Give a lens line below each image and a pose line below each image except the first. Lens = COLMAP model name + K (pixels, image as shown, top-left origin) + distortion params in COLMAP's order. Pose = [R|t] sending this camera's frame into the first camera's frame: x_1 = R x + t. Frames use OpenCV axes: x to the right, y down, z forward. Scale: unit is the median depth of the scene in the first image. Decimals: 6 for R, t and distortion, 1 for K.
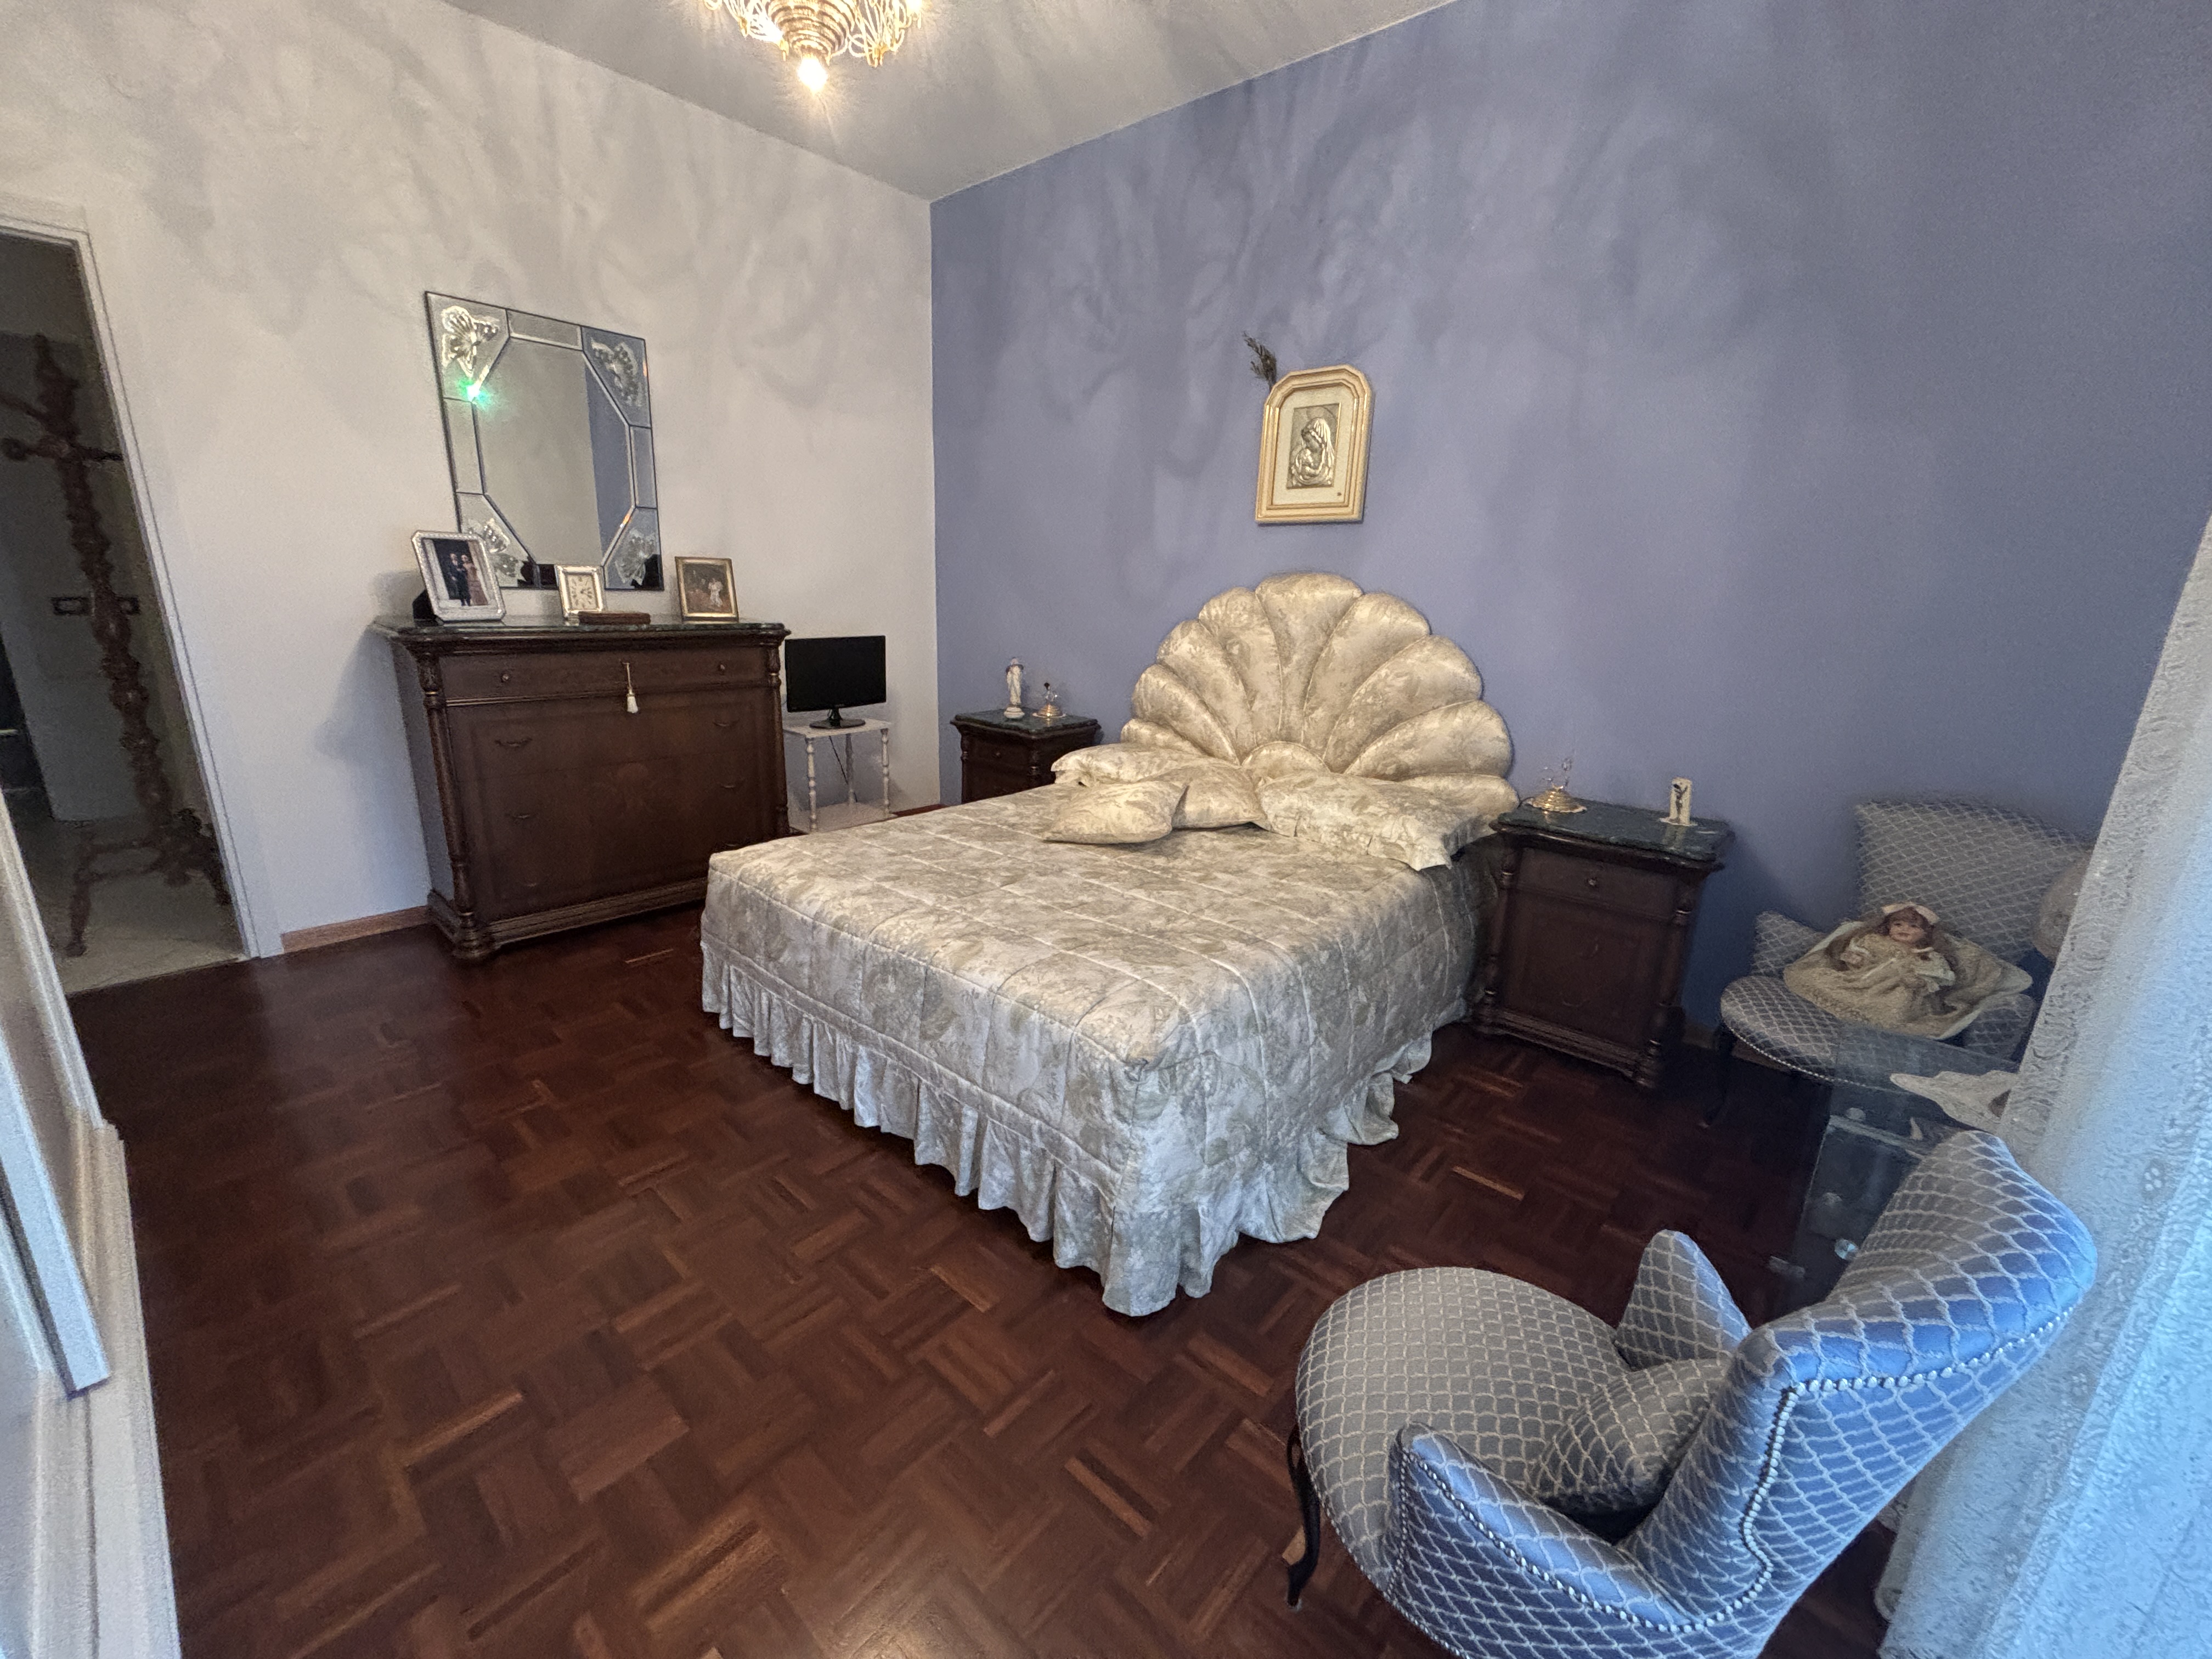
lens RADIAL K [[896.8, 0, 1103.7], [0, 896.8, 823.4], [0, 0, 1]] dist [0.000813, 0.000120]
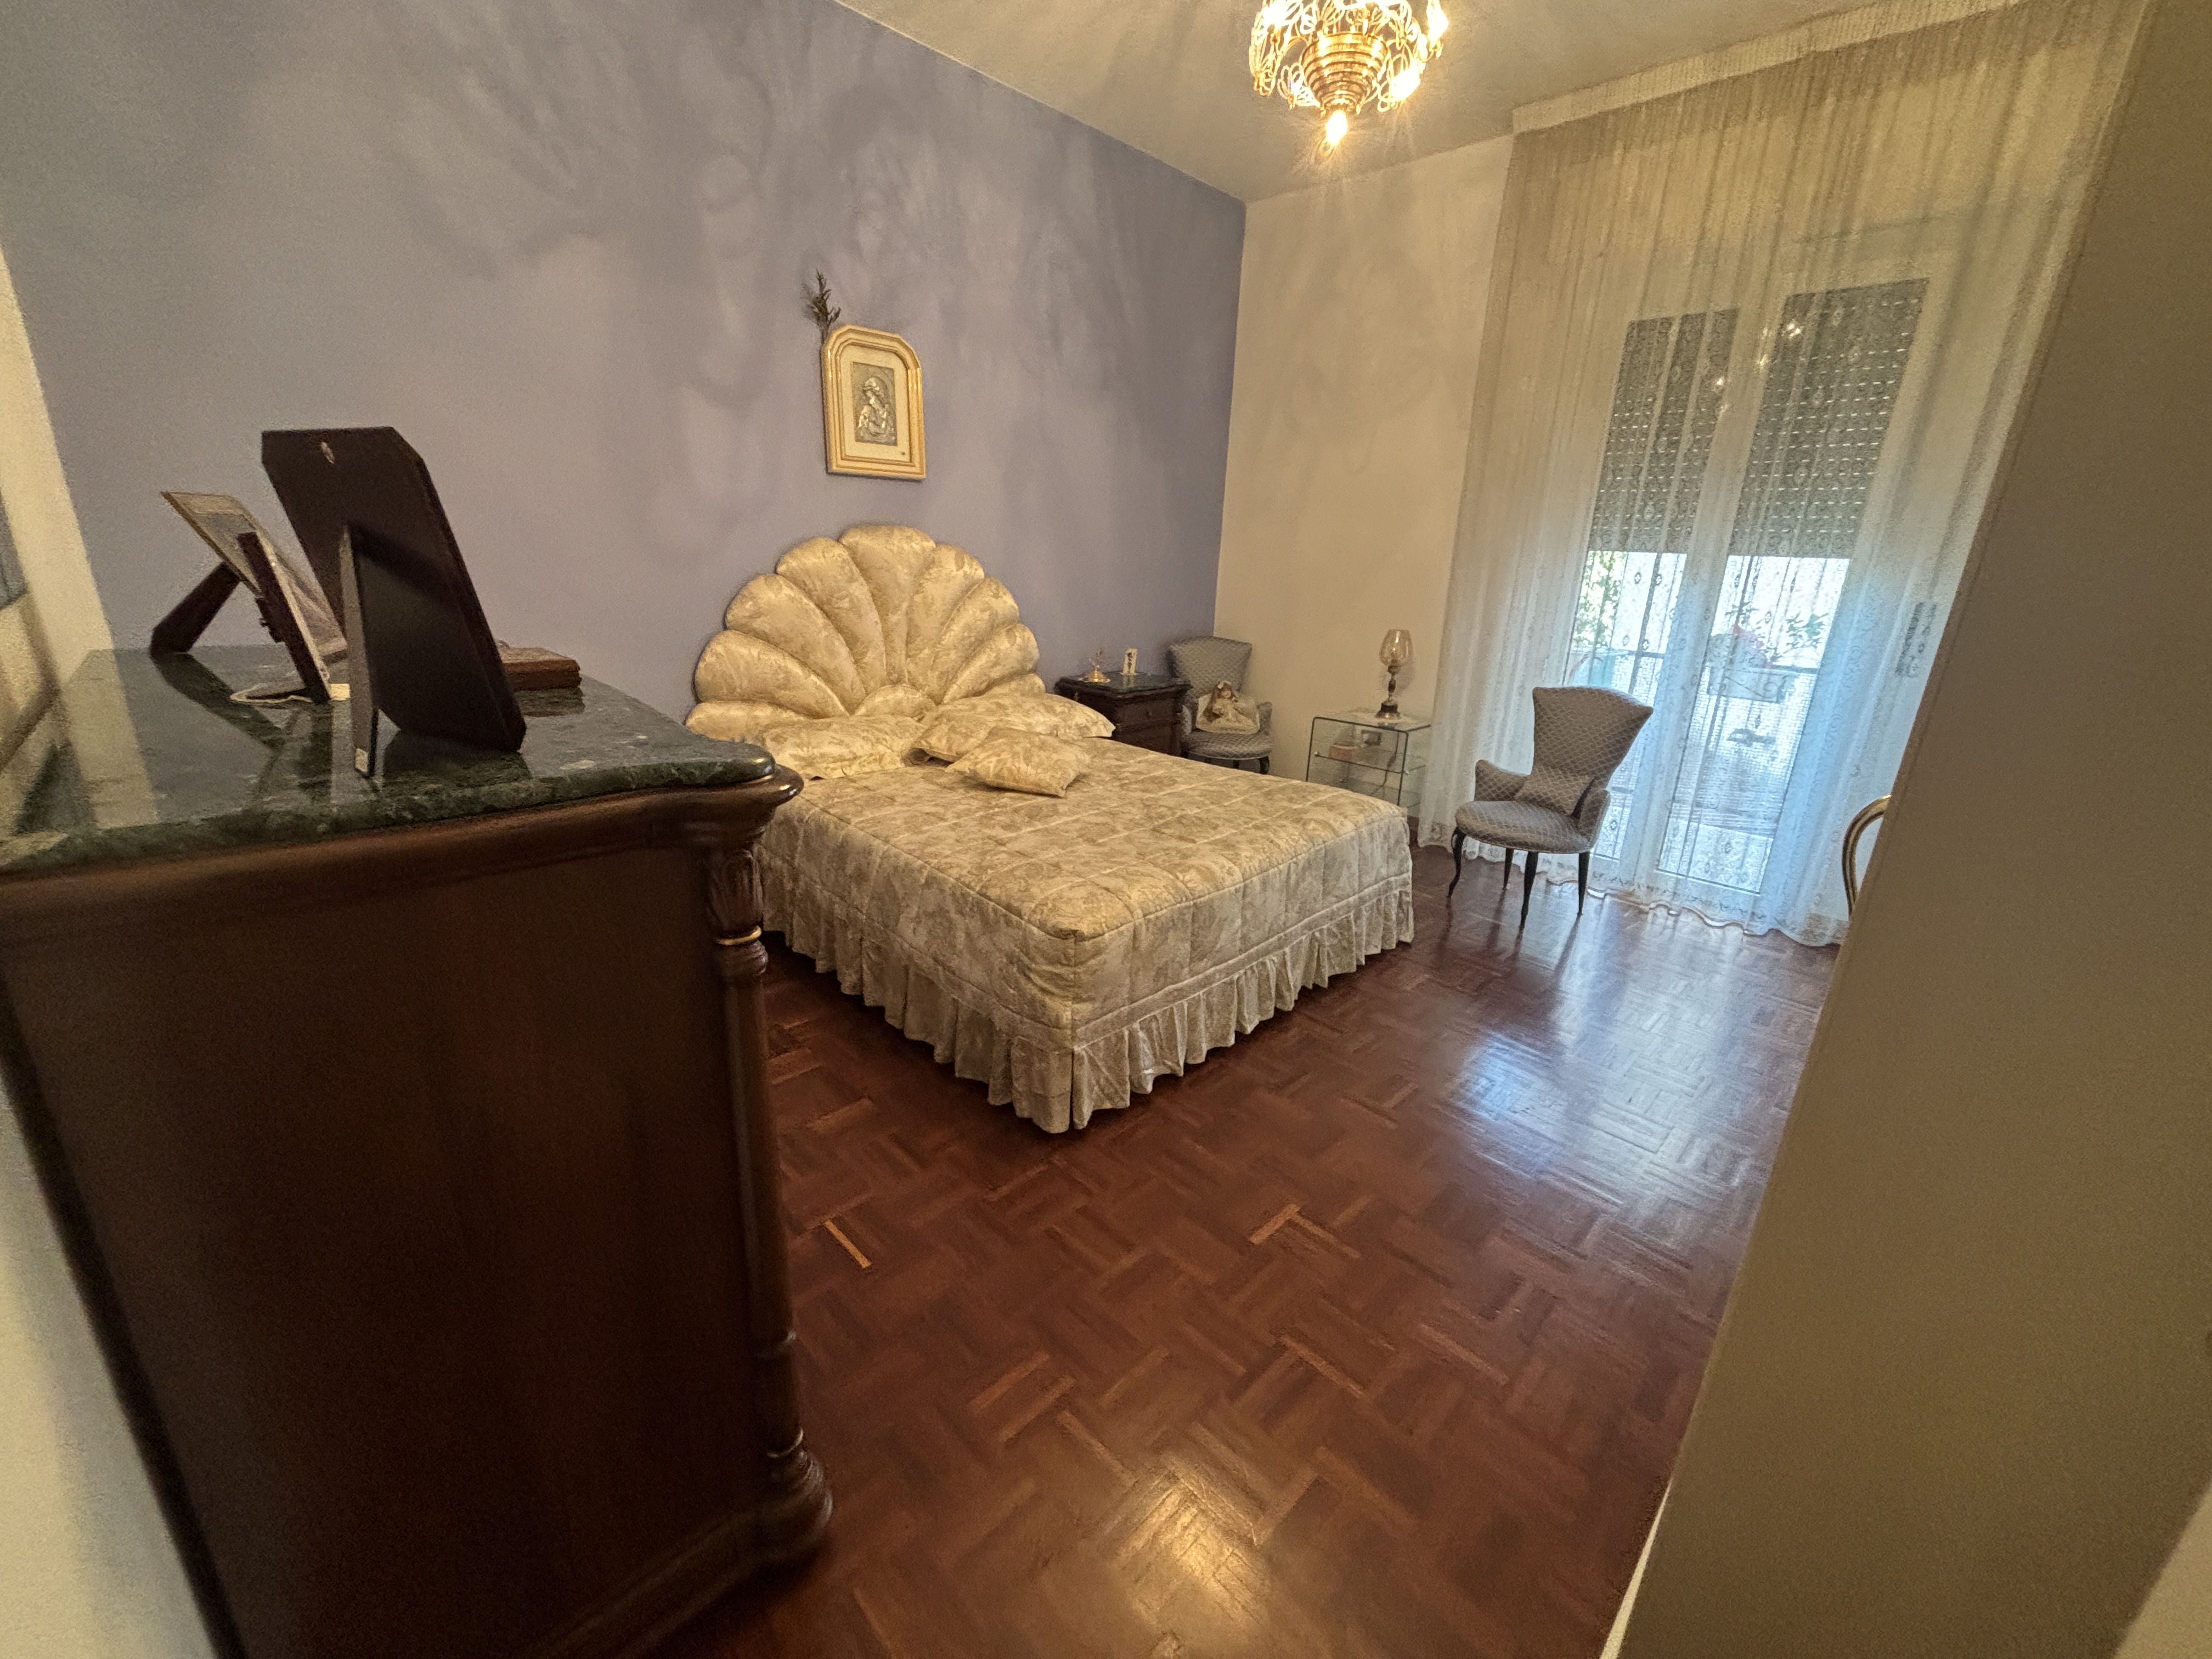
lens RADIAL K [[896.8, 0, 1103.7], [0, 896.8, 823.4], [0, 0, 1]] dist [0.000813, 0.000120]
pose [[0.068376, -0.324426, 0.943436, -0.912944], [0.225093, 0.926283, 0.302214, -0.221200], [-0.971935, 0.191697, 0.136361, 0.688797]]
